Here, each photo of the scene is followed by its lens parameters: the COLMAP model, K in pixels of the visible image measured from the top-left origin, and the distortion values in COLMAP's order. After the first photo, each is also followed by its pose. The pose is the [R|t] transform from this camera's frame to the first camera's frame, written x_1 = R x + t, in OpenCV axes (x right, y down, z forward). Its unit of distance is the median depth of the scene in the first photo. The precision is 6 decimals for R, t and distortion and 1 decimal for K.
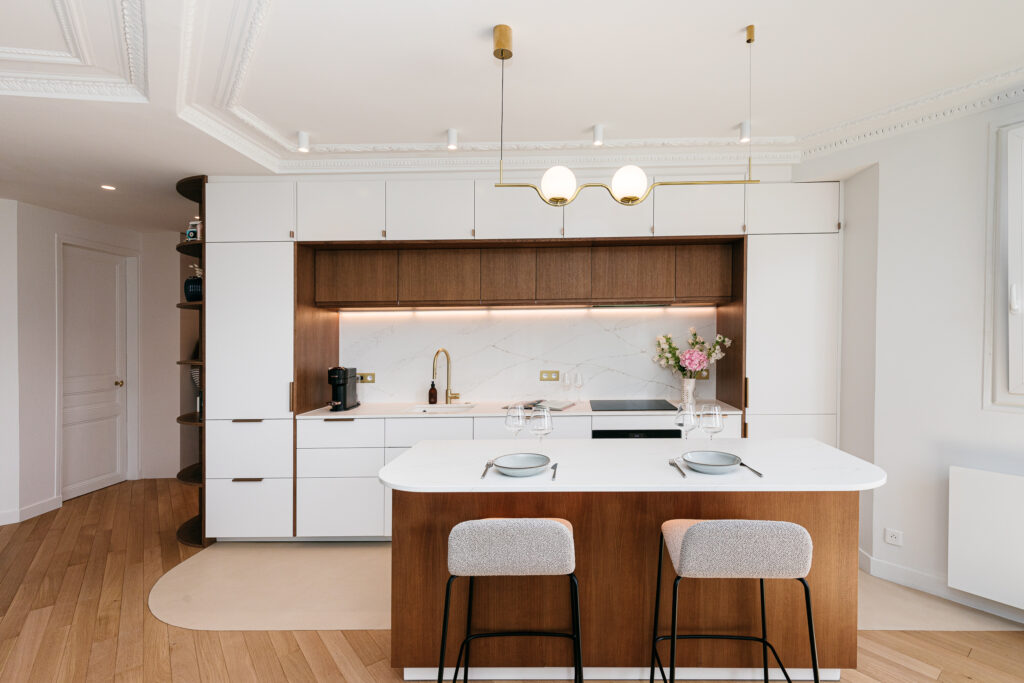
lens RADIAL K [[482.3, 0, 552.4], [0, 482.3, 338.4], [0, 0, 1]] dist [0.003074, -0.000074]
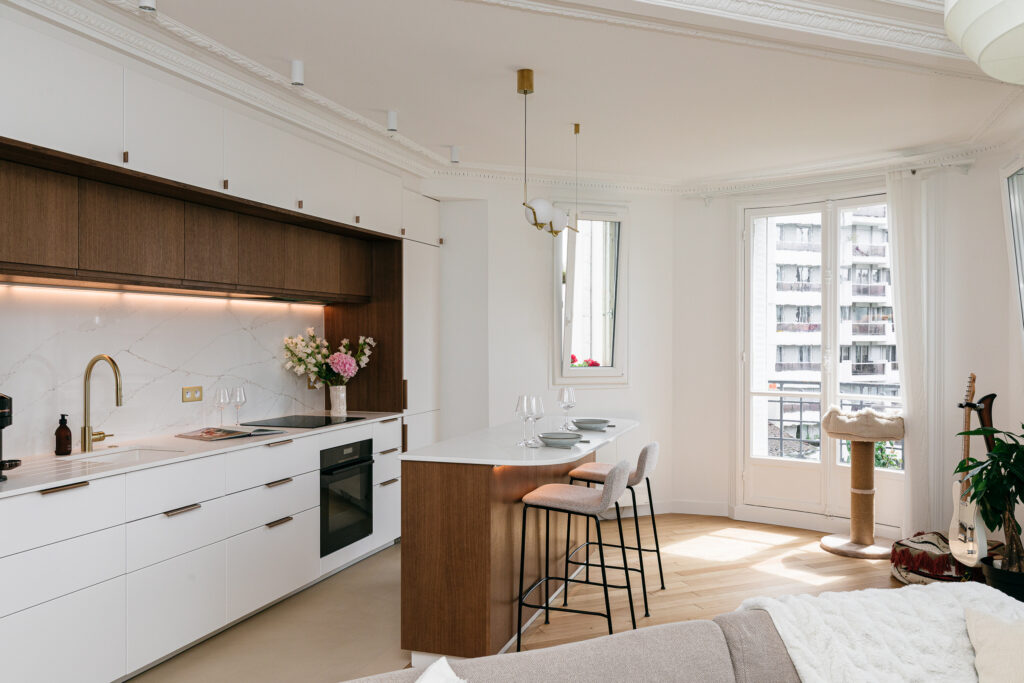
lens RADIAL K [[830.6, 0, 512.0], [0, 830.6, 341.5], [0, 0, 1]] dist [0.001505, 0.002176]
pose [[0.311837, 0.006479, 0.950114, -1.092471], [-0.003139, 0.999978, -0.005788, 0.009779], [-0.950131, -0.001178, 0.311850, 0.229223]]
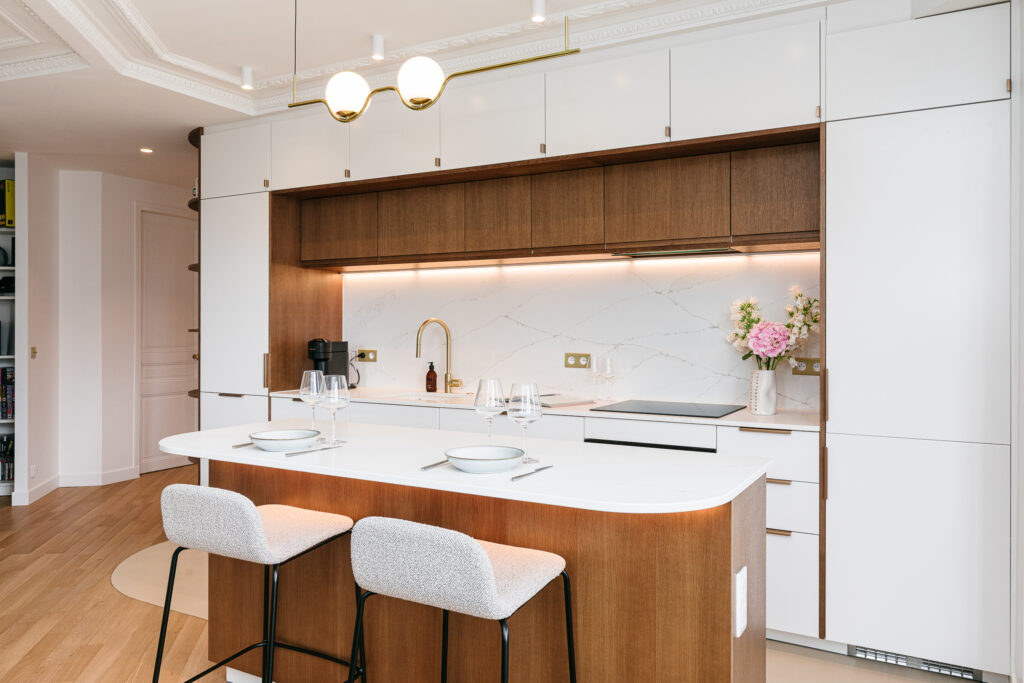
lens RADIAL K [[751.9, 0, 514.1], [0, 751.9, 327.2], [0, 0, 1]] dist [-0.001274, -0.004284]
pose [[0.877256, 0.011978, -0.479874, 0.474758], [-0.010828, 0.999928, 0.005164, 0.029136], [0.479901, 0.000666, 0.877322, 0.028106]]
